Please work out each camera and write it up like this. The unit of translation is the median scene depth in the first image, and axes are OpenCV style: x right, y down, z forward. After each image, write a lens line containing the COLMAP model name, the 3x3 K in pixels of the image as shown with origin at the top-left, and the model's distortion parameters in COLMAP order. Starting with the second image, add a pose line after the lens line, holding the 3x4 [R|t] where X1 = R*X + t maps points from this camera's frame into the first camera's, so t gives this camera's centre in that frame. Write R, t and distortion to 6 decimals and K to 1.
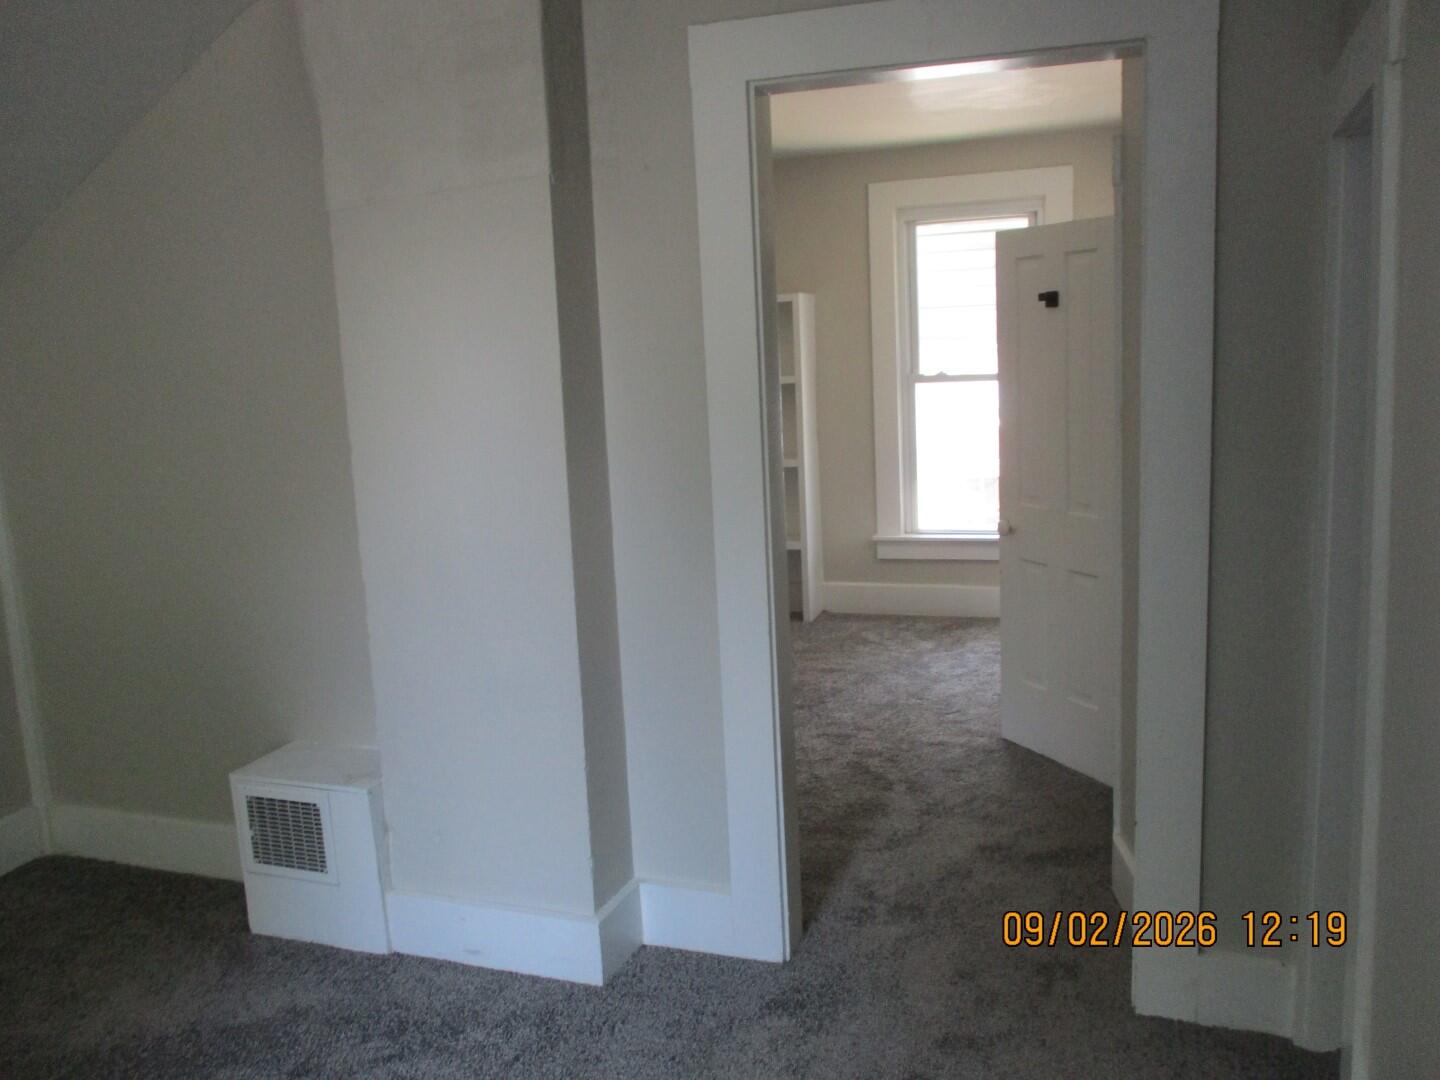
lens RADIAL K [[1198.3, 0, 718.0], [0, 1198.3, 530.7], [0, 0, 1]] dist [-0.025750, 0.012385]
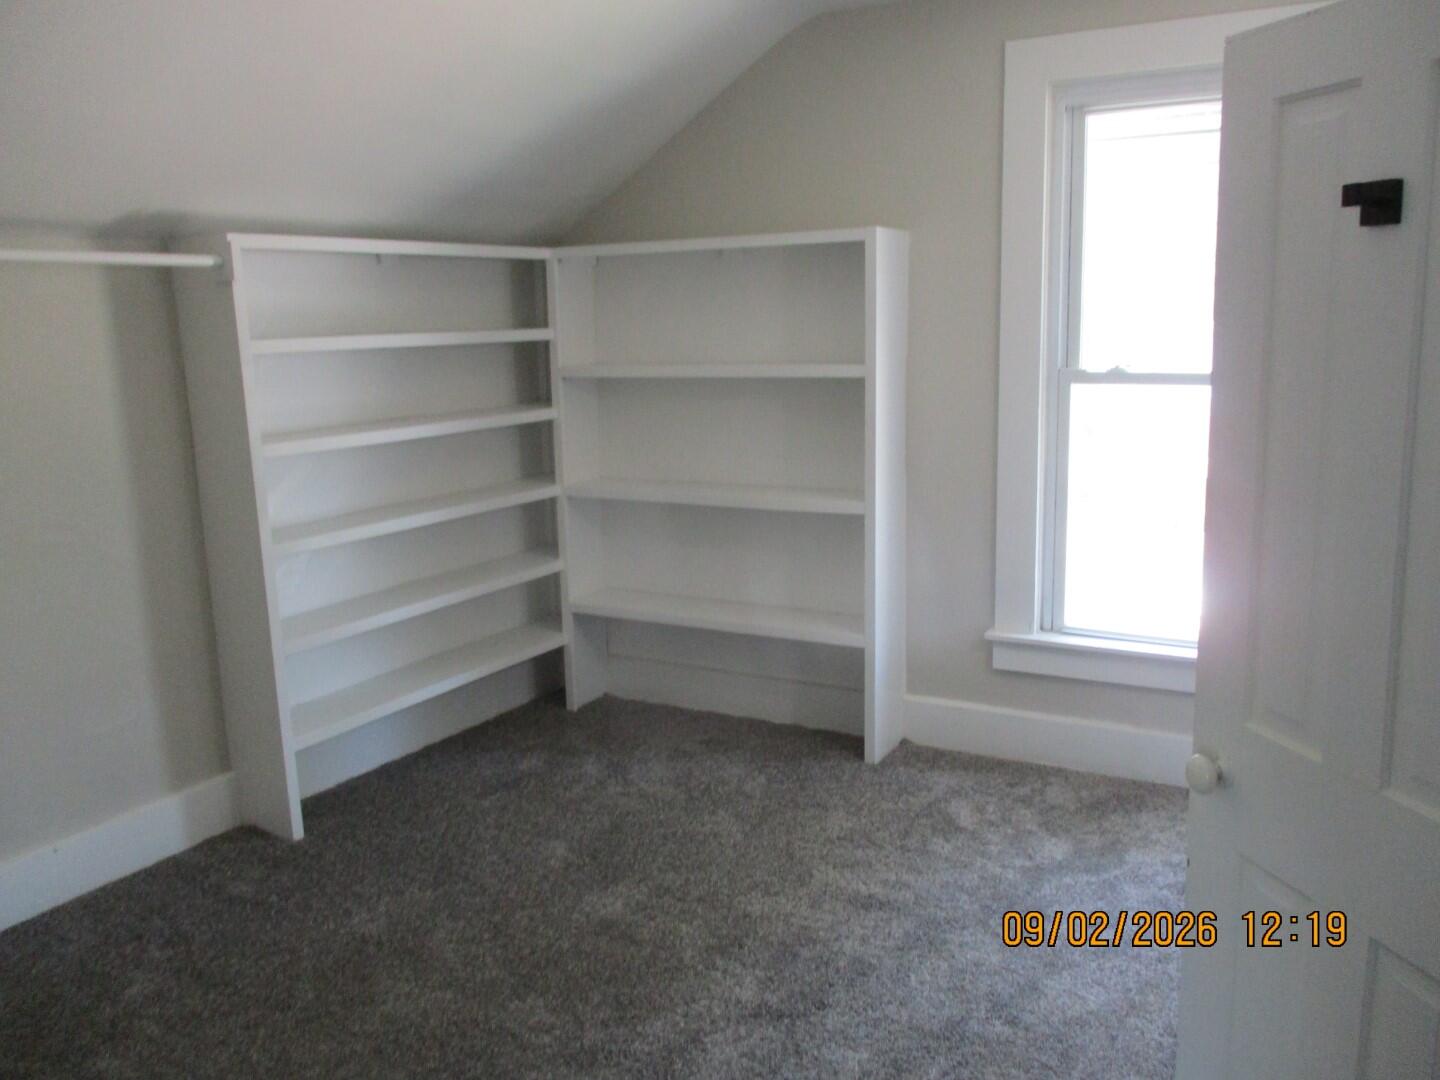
lens RADIAL K [[1198.3, 0, 730.3], [0, 1198.3, 536.4], [0, 0, 1]] dist [-0.025750, 0.012385]
pose [[0.987116, 0.053124, -0.150930, 0.094746], [-0.048177, 0.998181, 0.036247, -0.063117], [0.152581, -0.028508, 0.987880, 0.398416]]
